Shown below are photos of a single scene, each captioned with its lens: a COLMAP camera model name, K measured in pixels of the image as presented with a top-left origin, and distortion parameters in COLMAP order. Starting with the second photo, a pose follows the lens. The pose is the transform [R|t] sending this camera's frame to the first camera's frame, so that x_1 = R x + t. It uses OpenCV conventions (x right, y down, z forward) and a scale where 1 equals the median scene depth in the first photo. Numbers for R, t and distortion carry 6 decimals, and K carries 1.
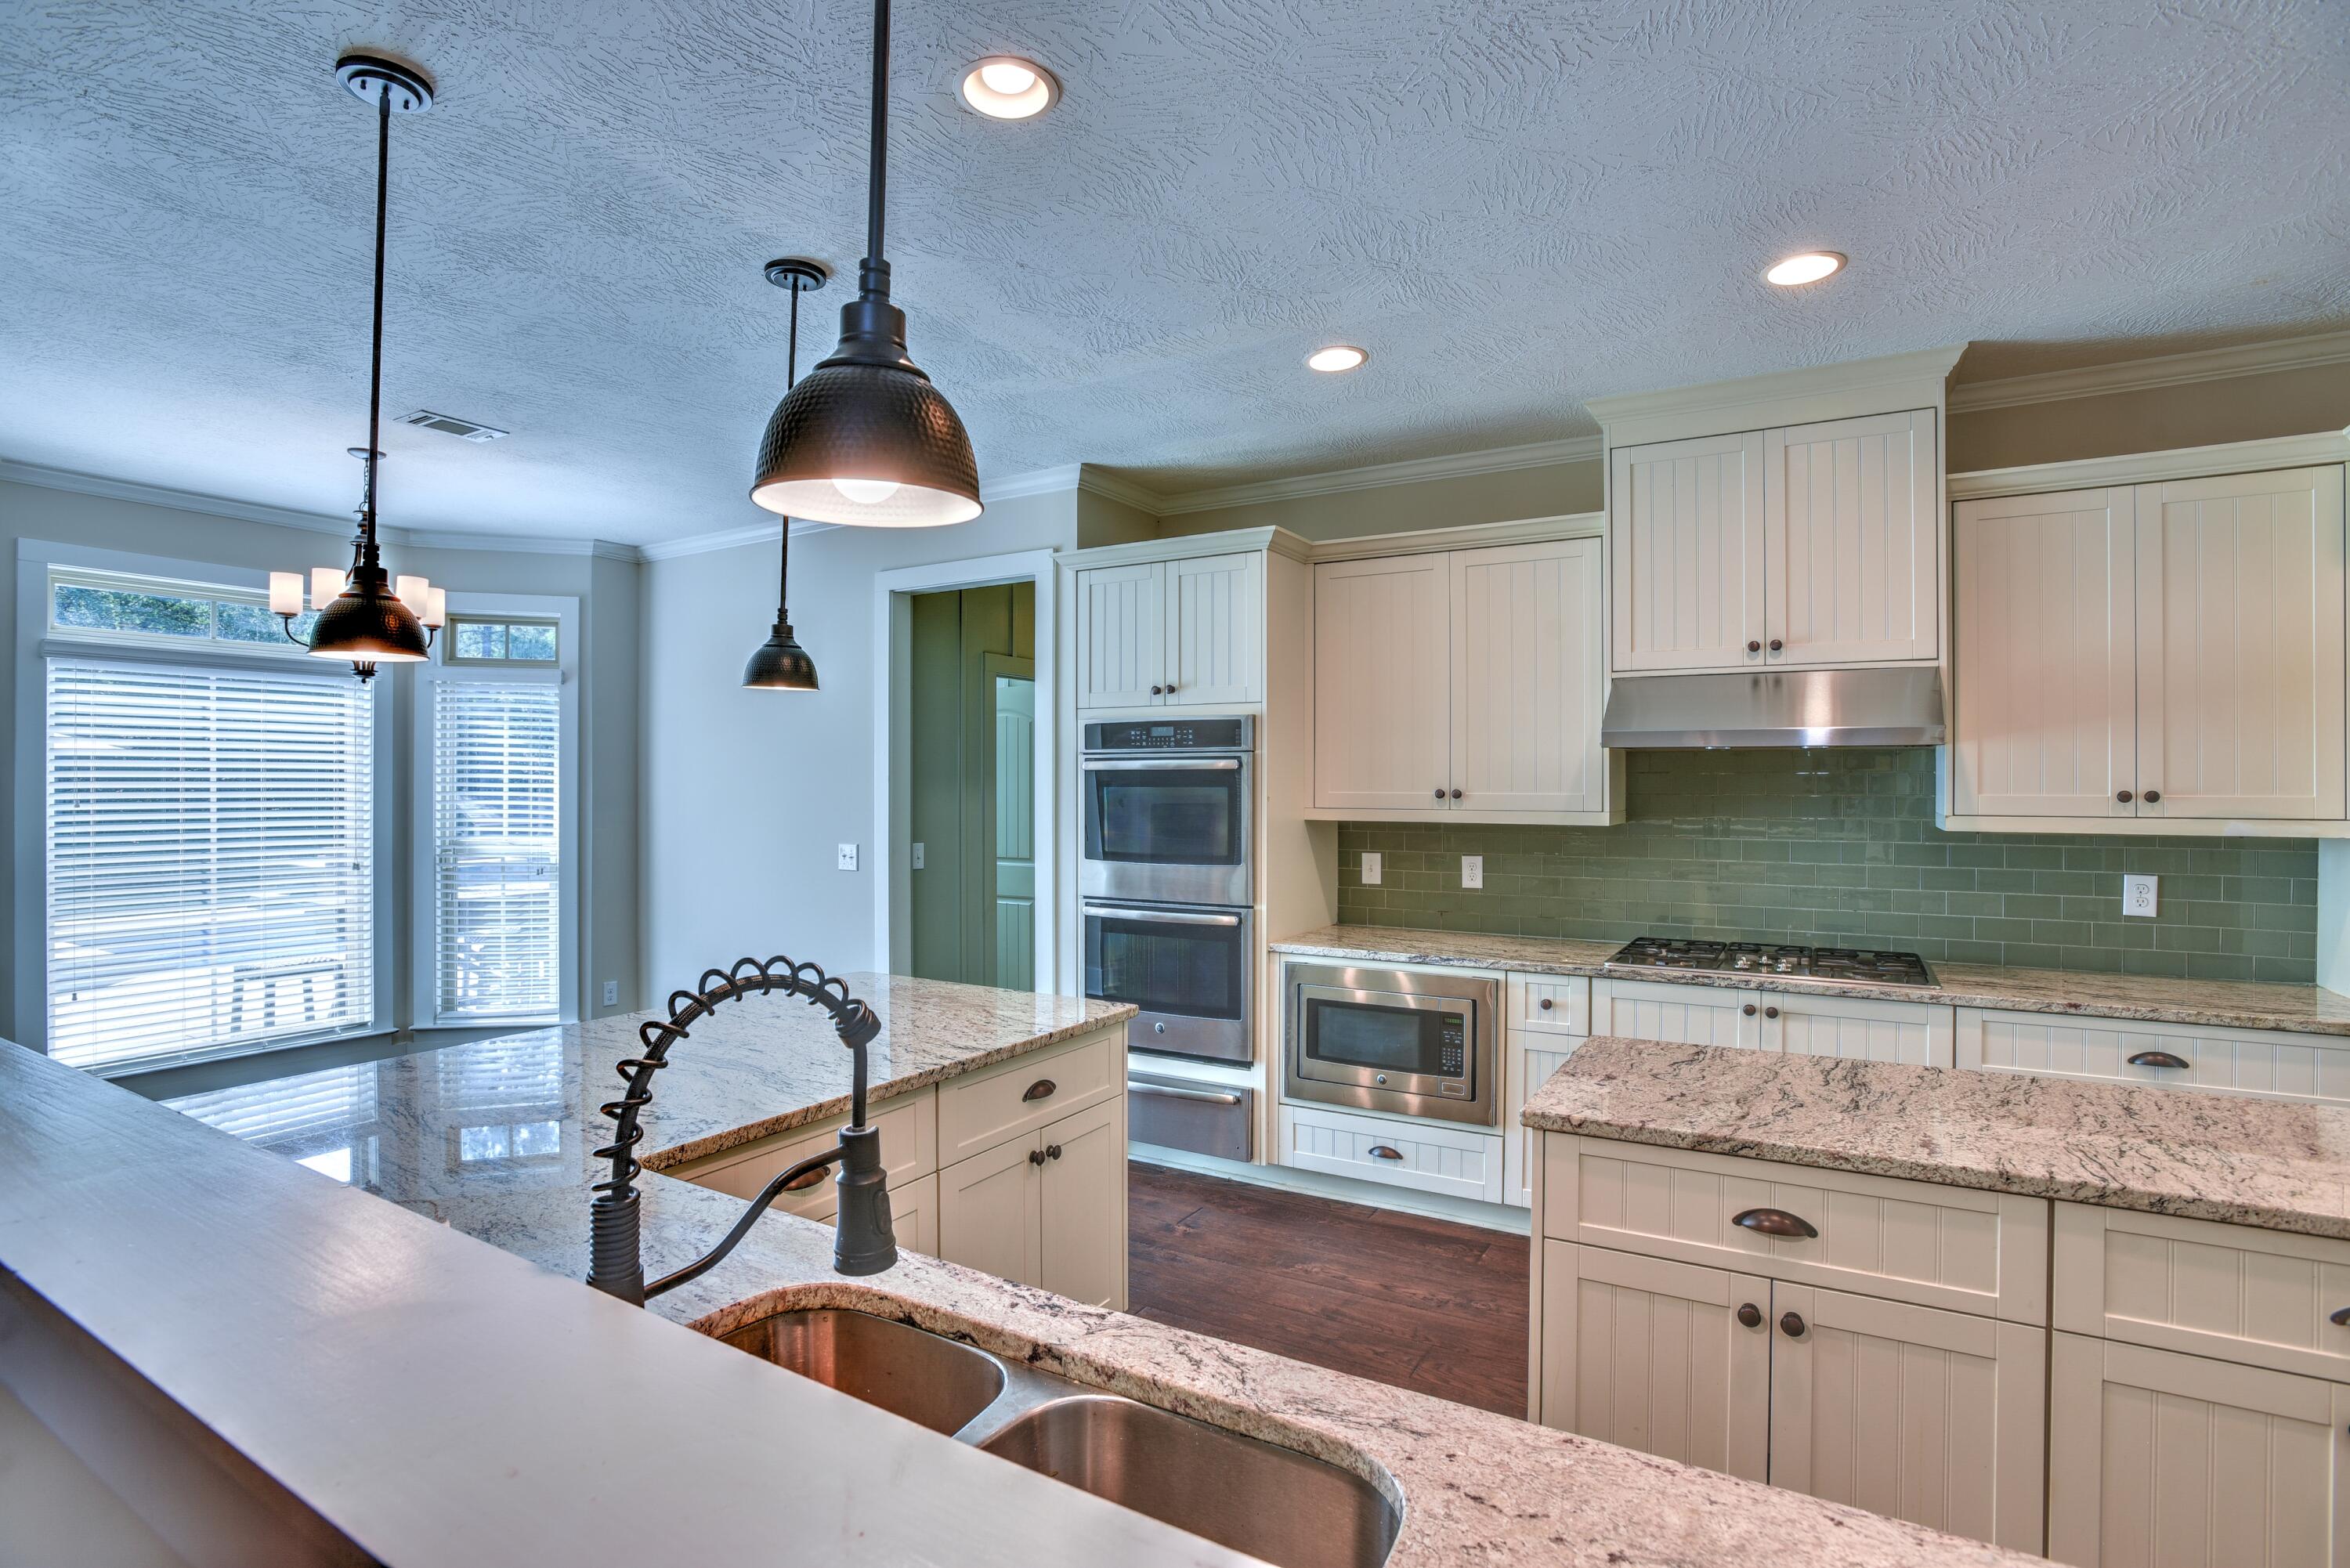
lens RADIAL K [[1191.3, 0, 1174.4], [0, 1191.3, 786.3], [0, 0, 1]] dist [-0.032279, -0.000147]
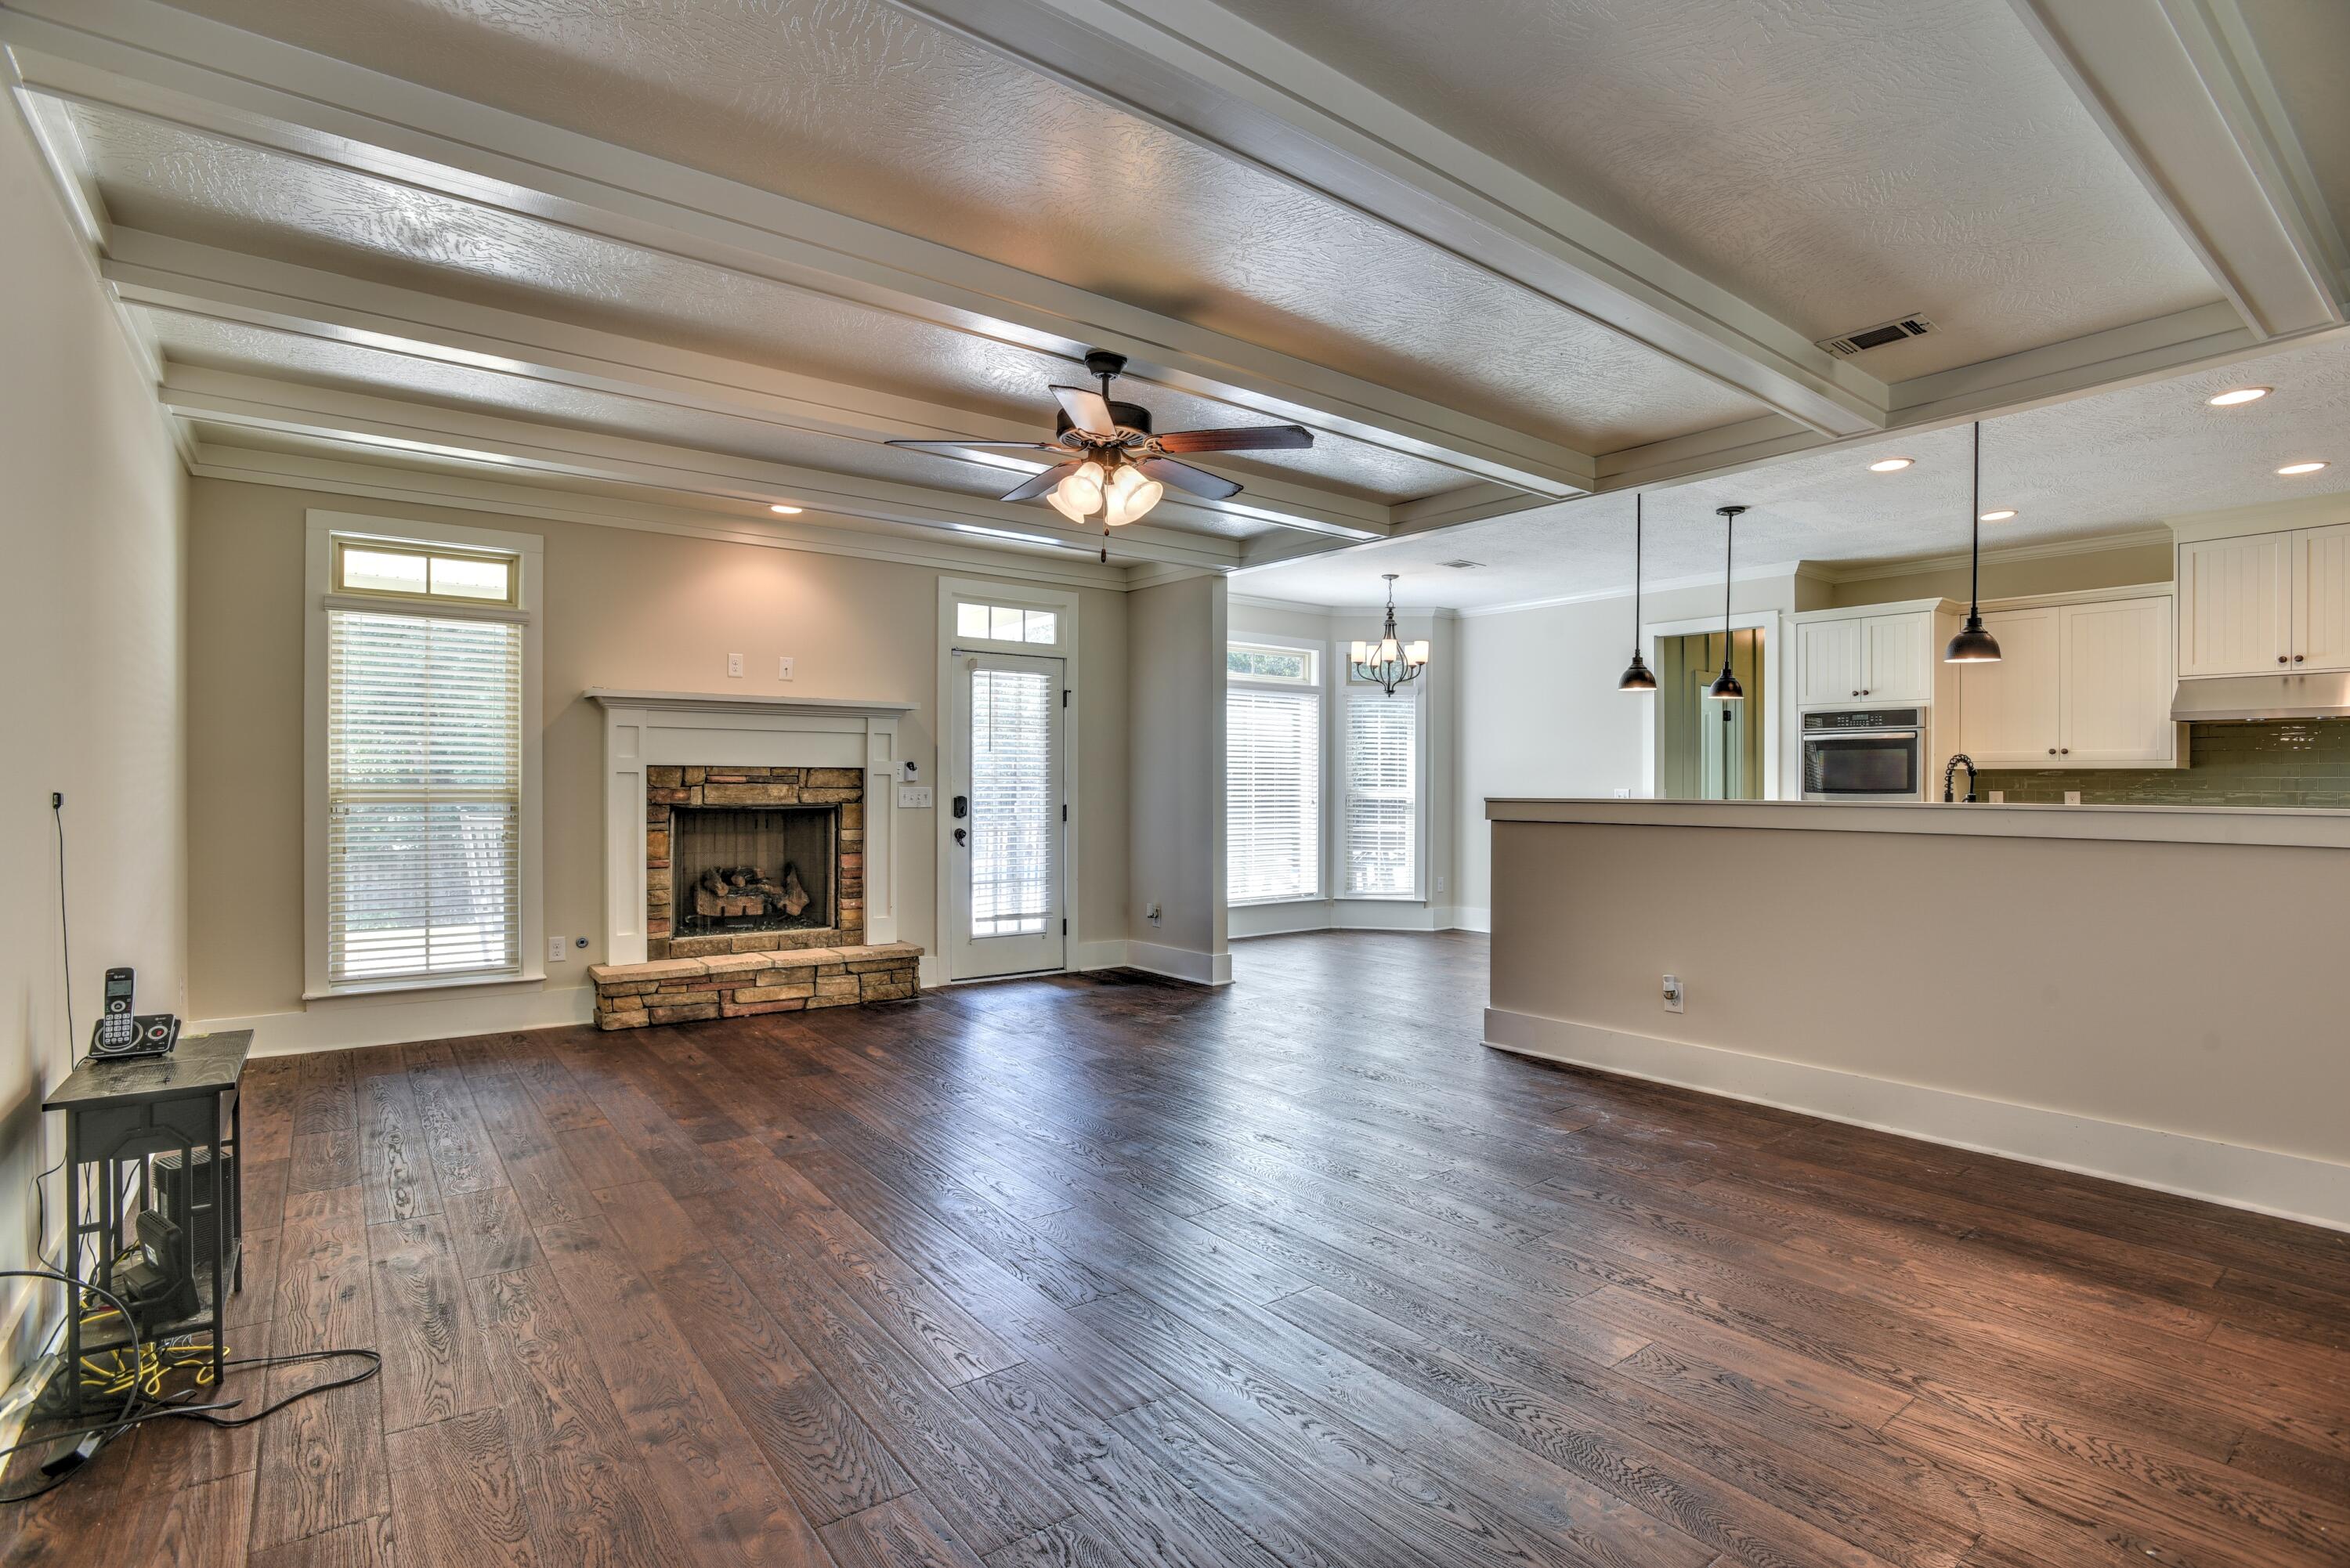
lens RADIAL K [[1132.3, 0, 1172.2], [0, 1132.3, 792.0], [0, 0, 1]] dist [-0.042084, 0.007348]
pose [[0.924666, 0.002901, -0.380767, -0.326570], [0.000345, 0.999964, 0.008455, 0.049858], [0.380778, -0.007950, 0.924632, -0.898984]]
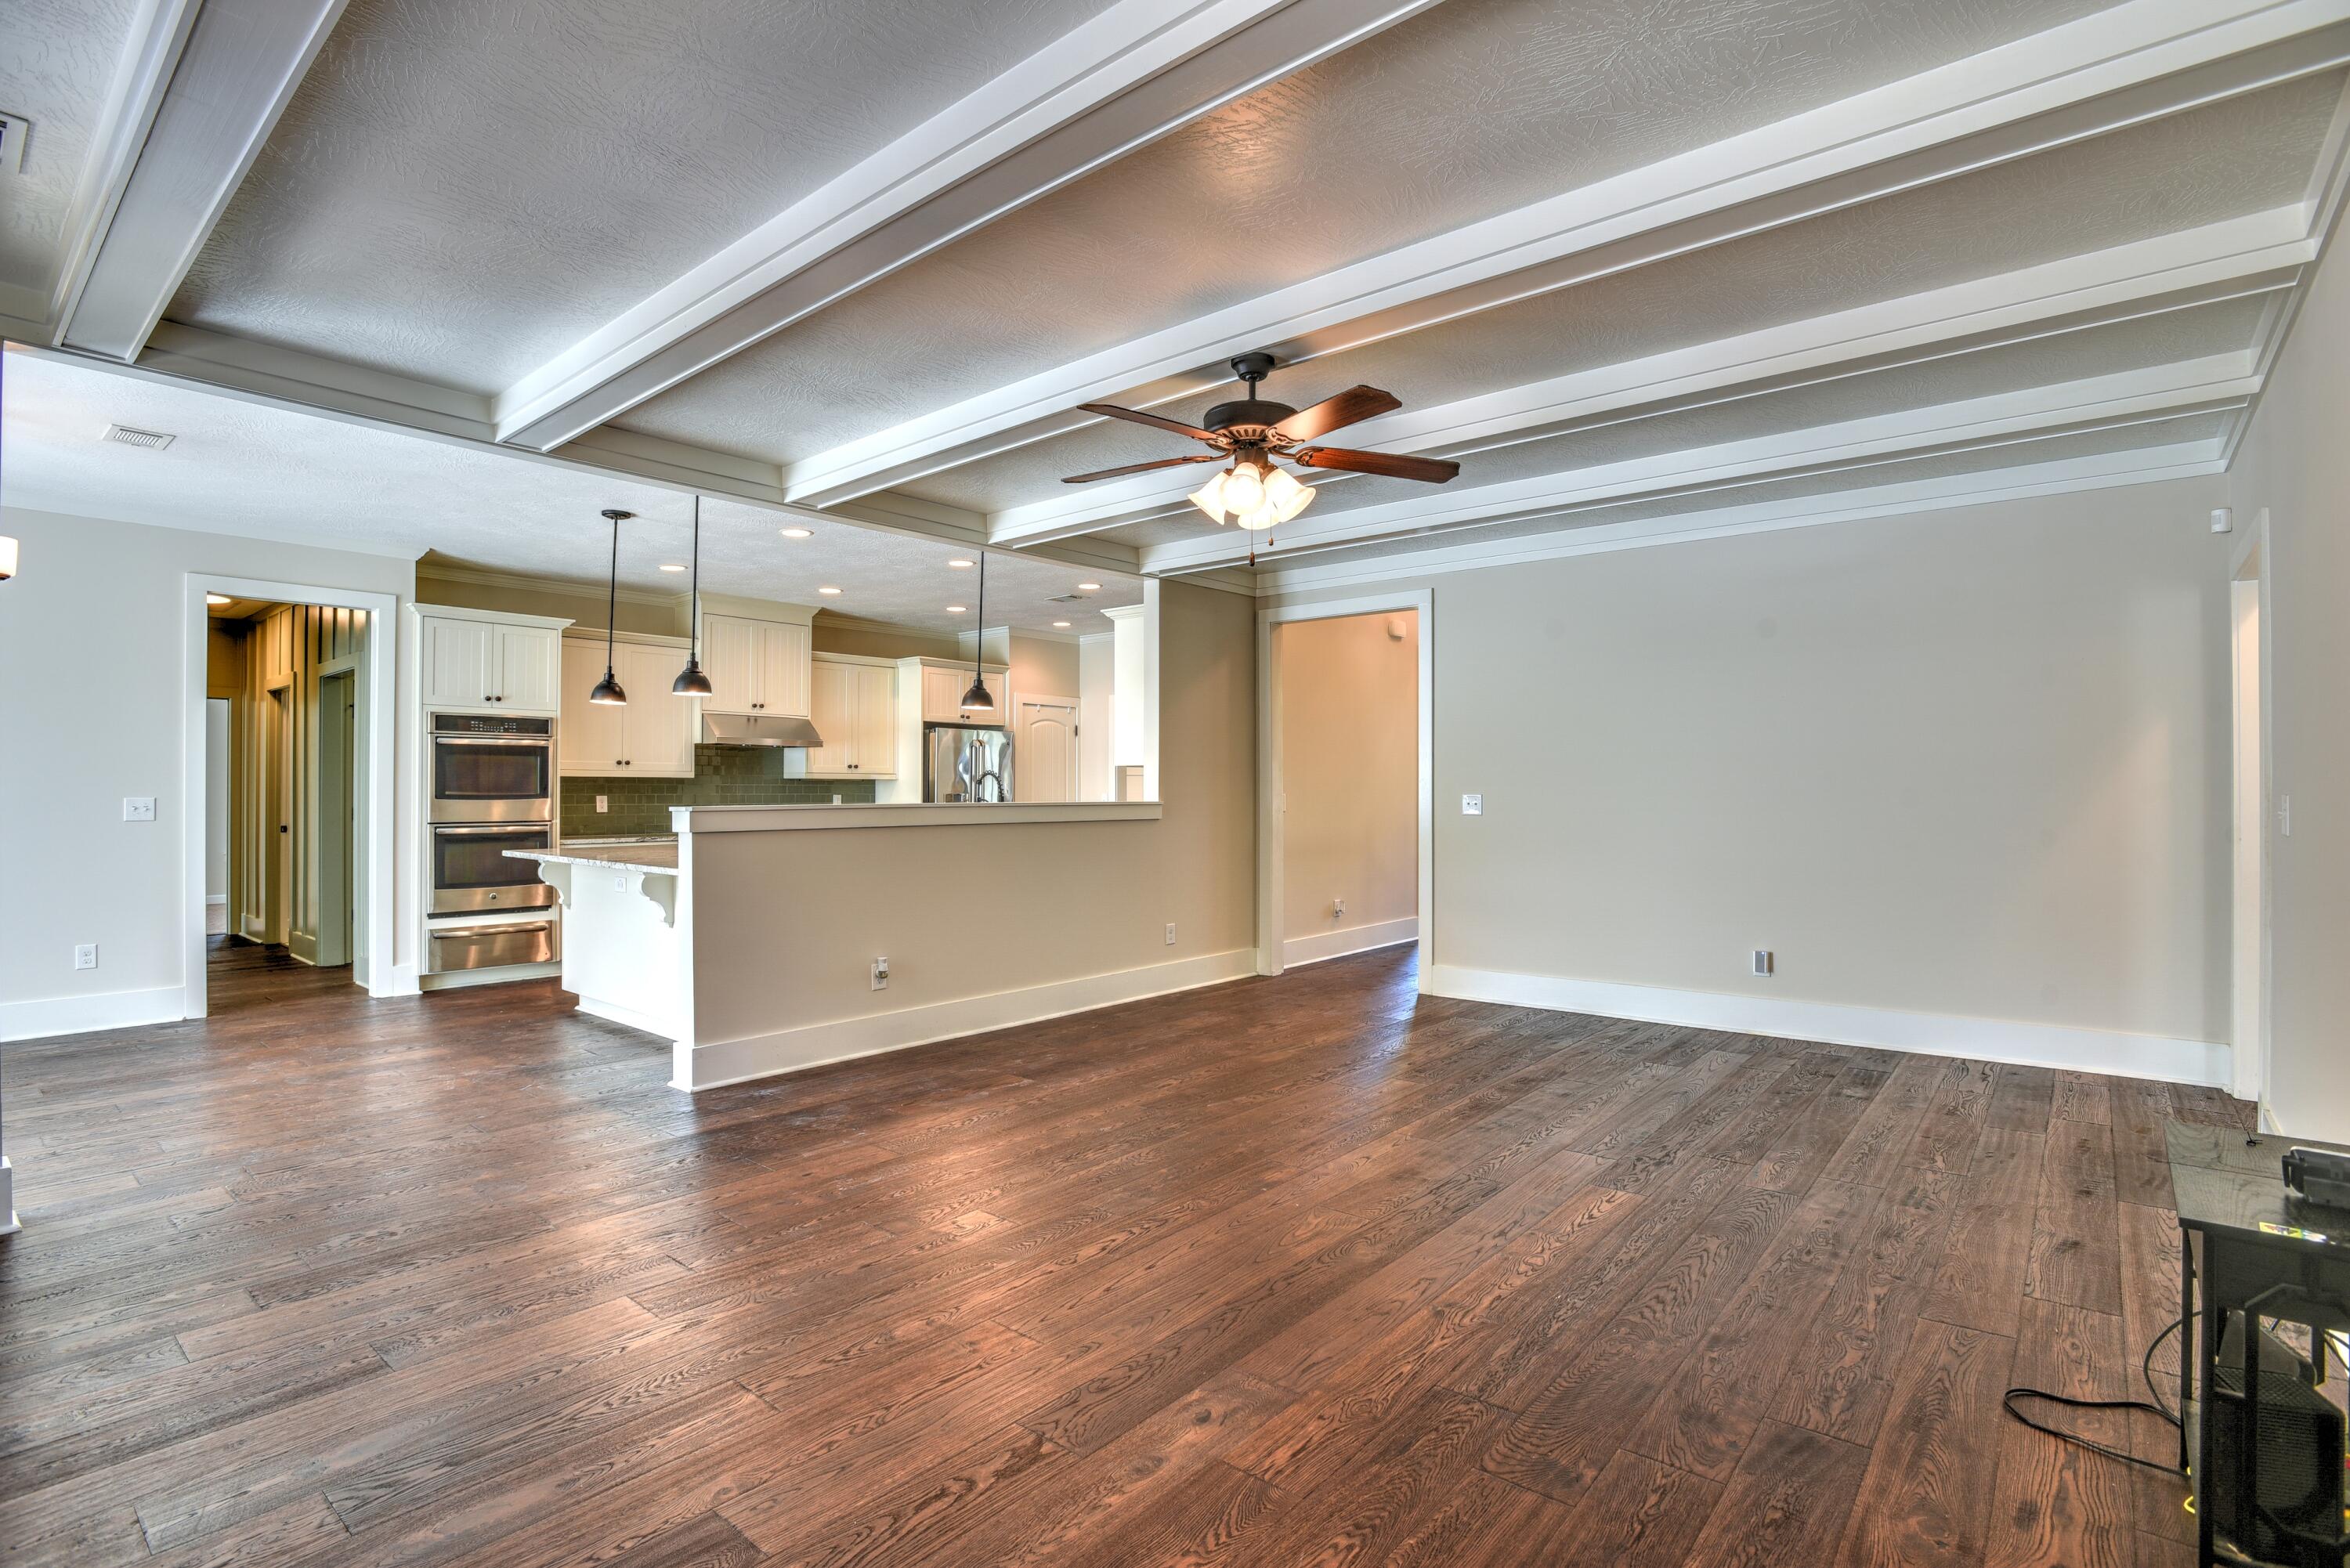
lens RADIAL K [[1132.3, 0, 1184.5], [0, 1132.3, 770.6], [0, 0, 1]] dist [-0.042084, 0.007348]
pose [[0.156738, 0.016322, 0.987505, -1.485795], [-0.000608, 0.999865, -0.016429, 0.049856], [-0.987640, 0.001975, 0.156726, -0.238411]]
